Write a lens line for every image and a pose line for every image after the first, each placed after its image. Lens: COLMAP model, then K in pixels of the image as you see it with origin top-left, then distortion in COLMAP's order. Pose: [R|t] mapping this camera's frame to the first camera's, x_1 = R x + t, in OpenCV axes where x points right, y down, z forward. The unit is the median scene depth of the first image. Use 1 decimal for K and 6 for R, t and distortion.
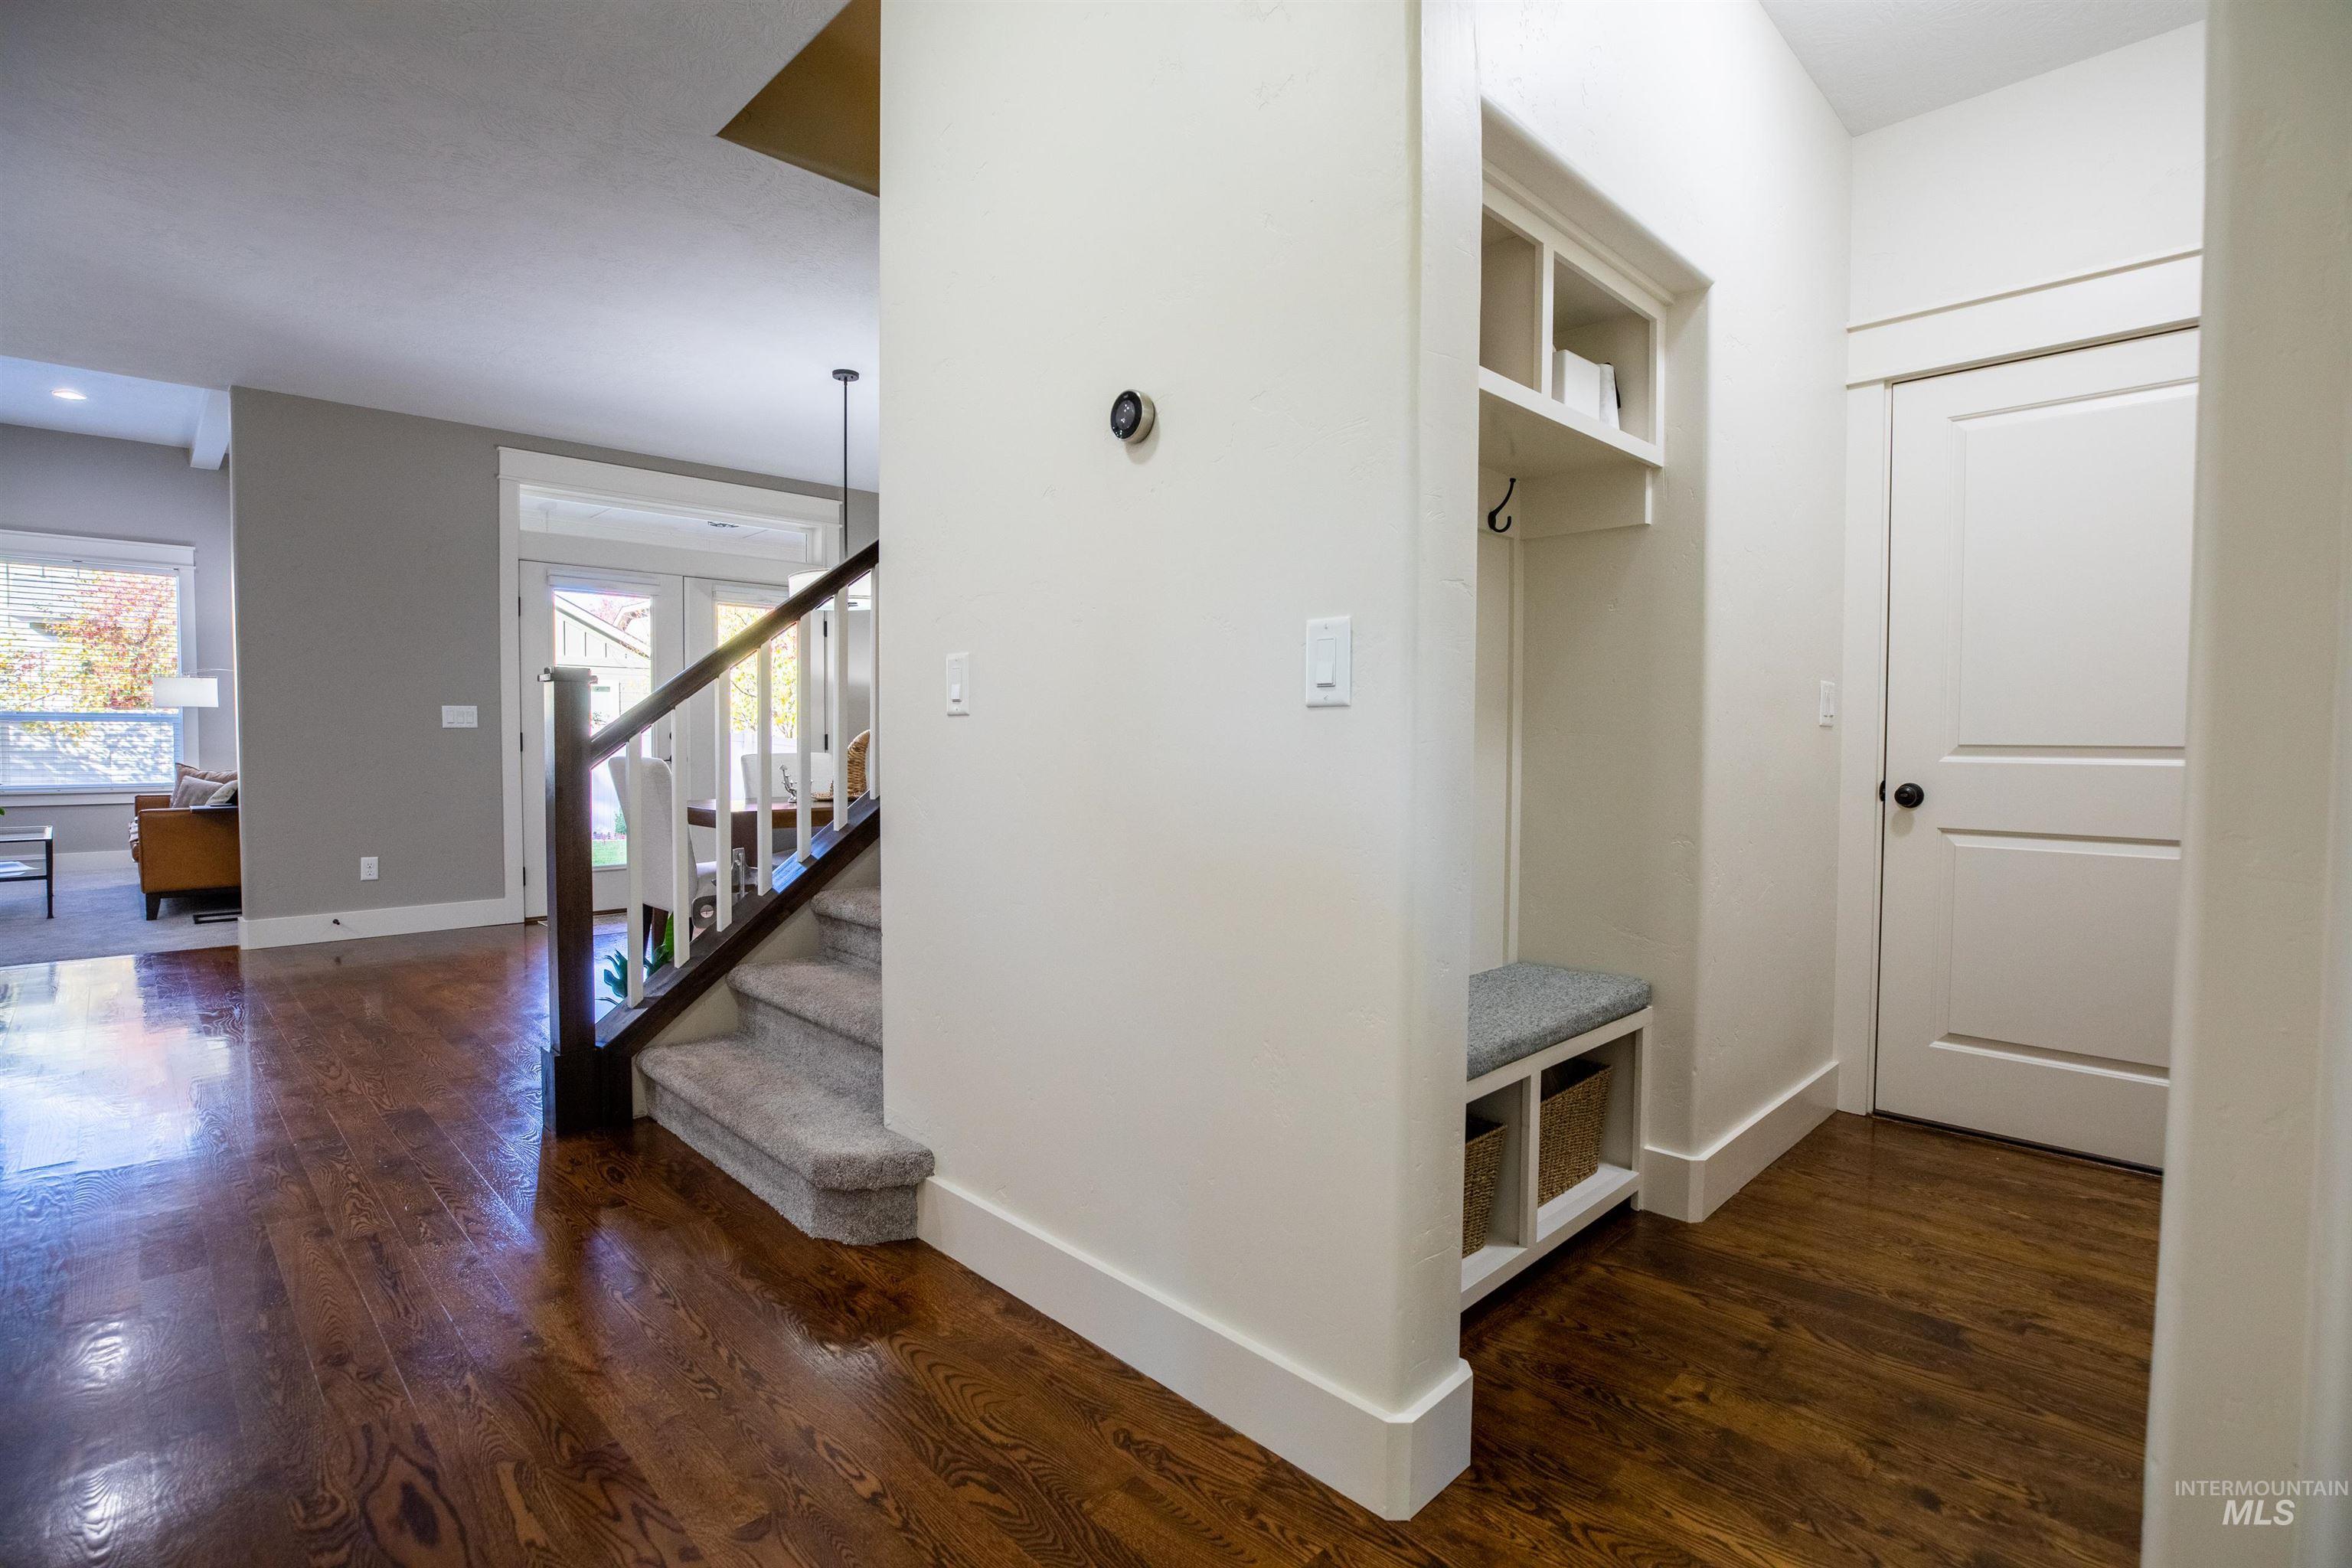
lens RADIAL K [[1141.4, 0, 1176.0], [0, 1141.4, 784.0], [0, 0, 1]] dist [0.000067, 0.000188]
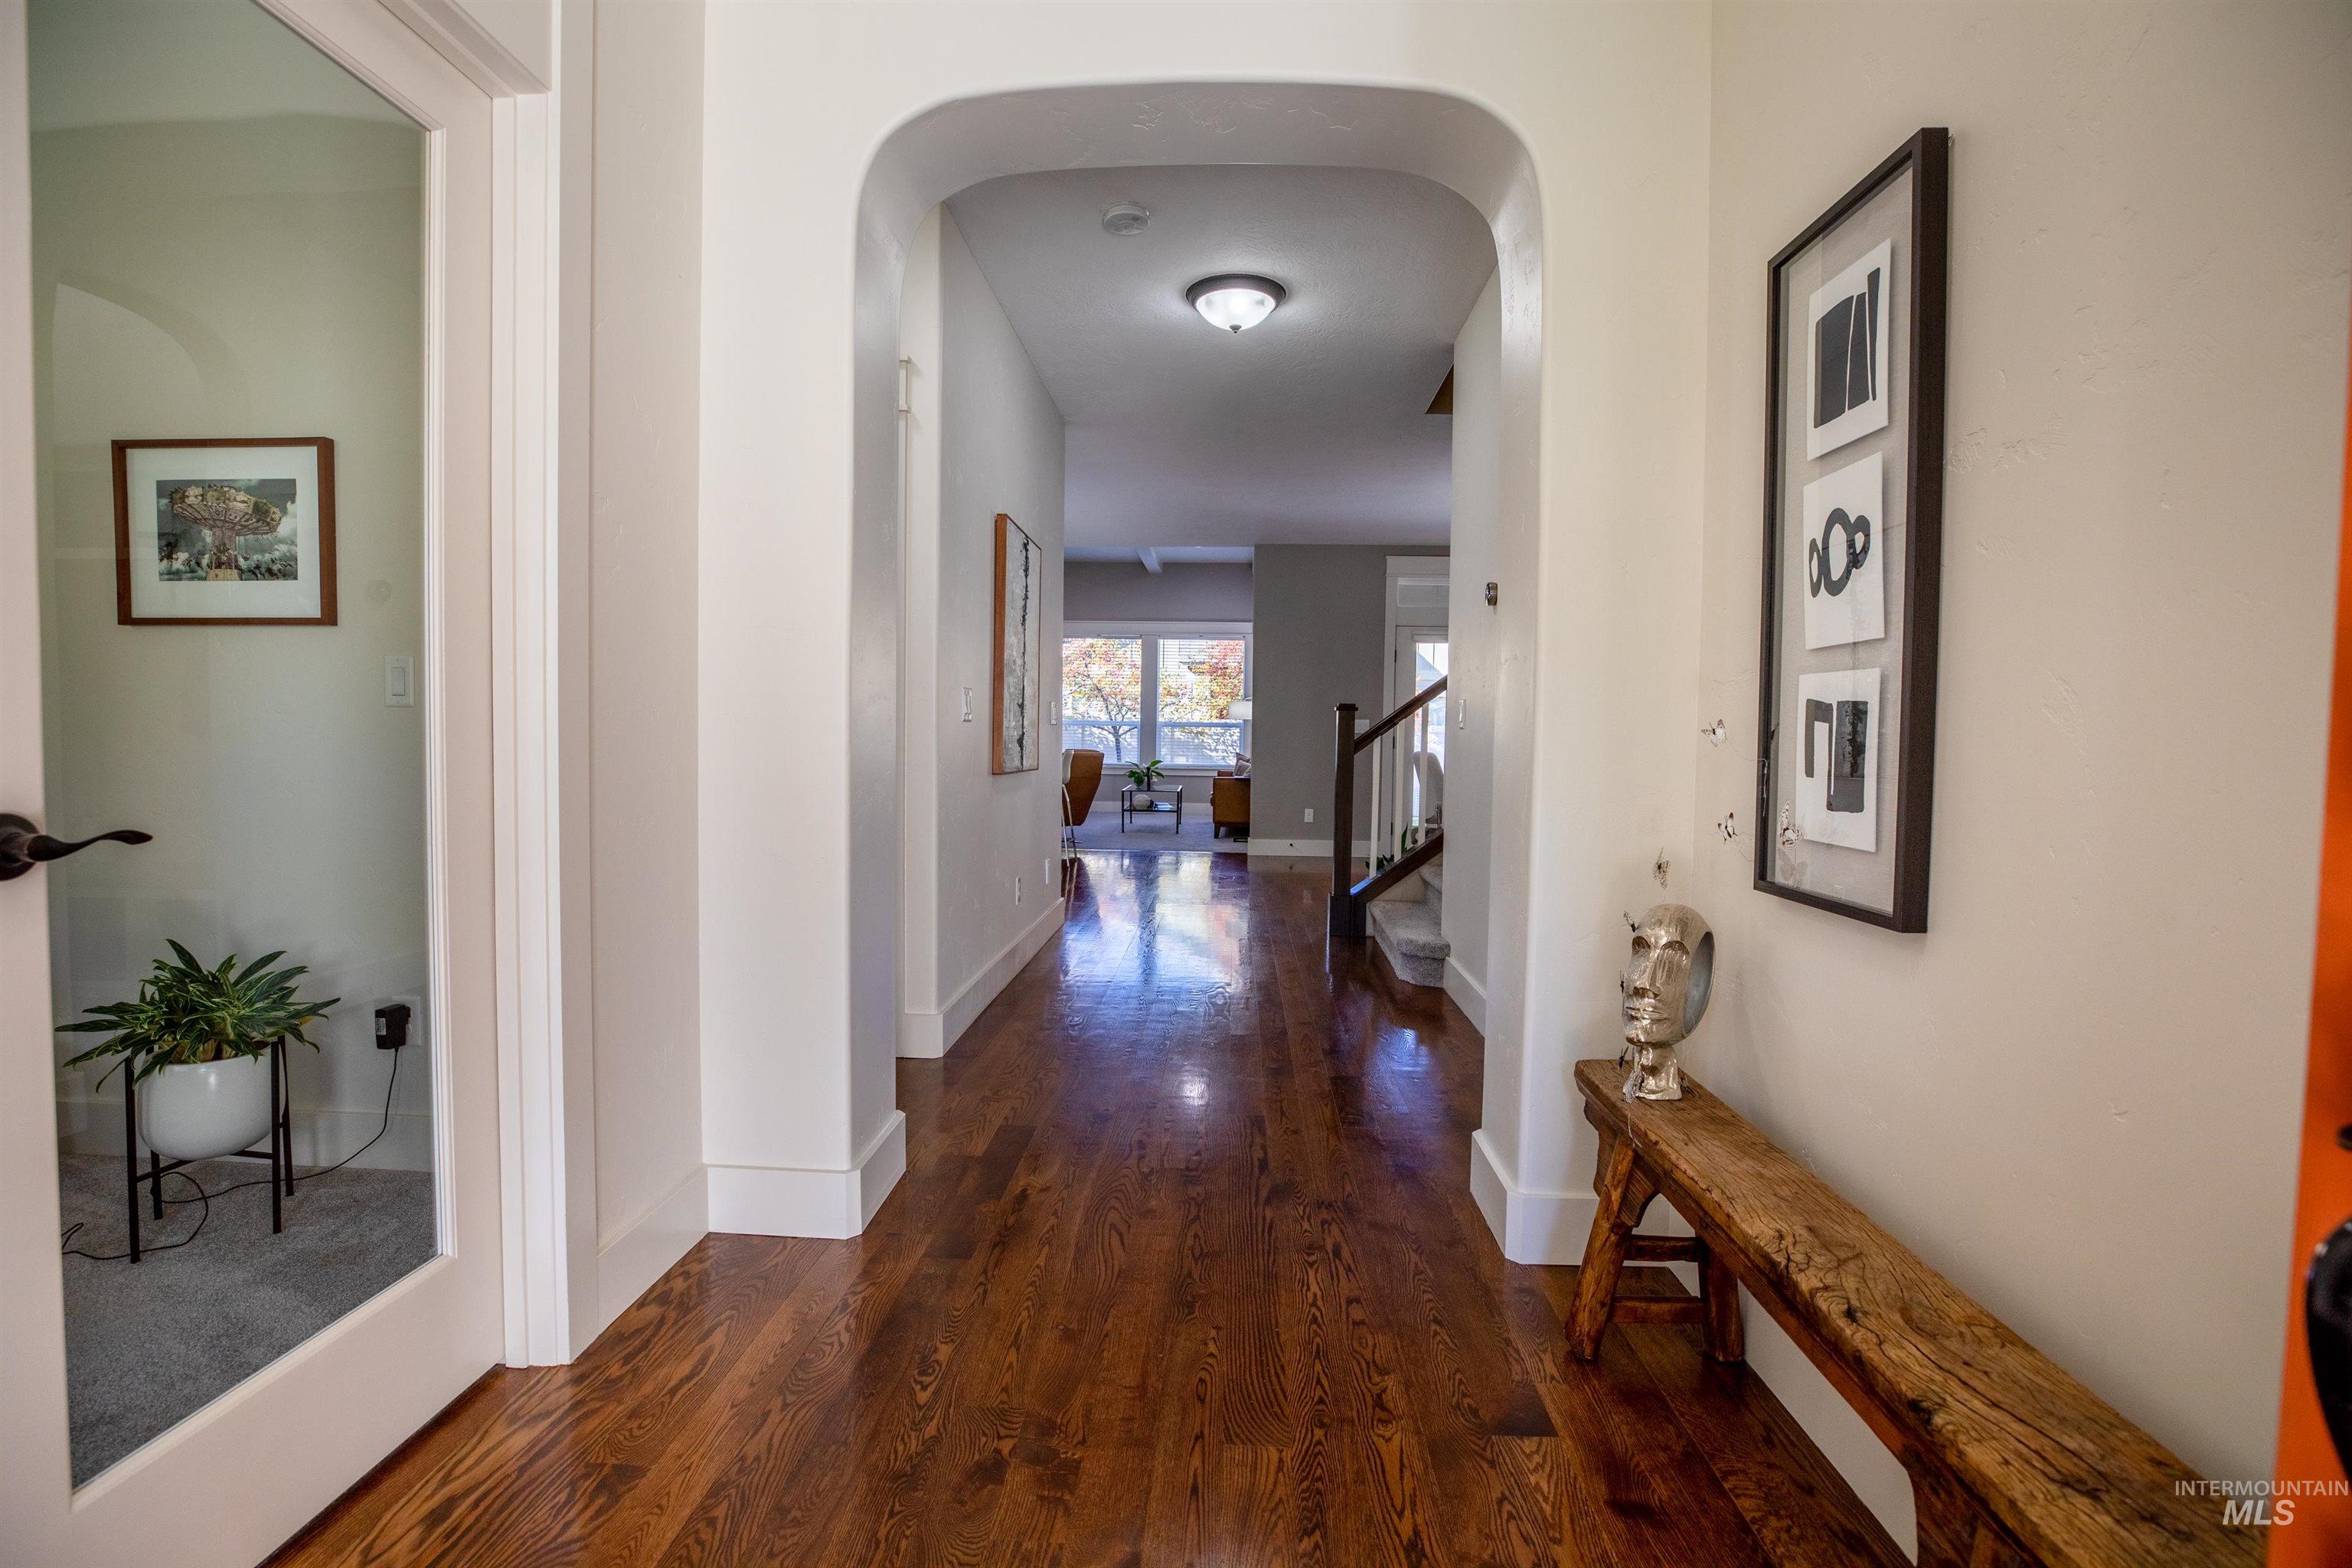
lens RADIAL K [[1055.2, 0, 1176.0], [0, 1055.2, 784.0], [0, 0, 1]] dist [-0.000349, 0.000001]
pose [[0.697511, 0.043183, -0.715272, 0.256670], [-0.044858, 0.998856, 0.016559, 0.009268], [0.715169, 0.020535, 0.698650, -0.219678]]
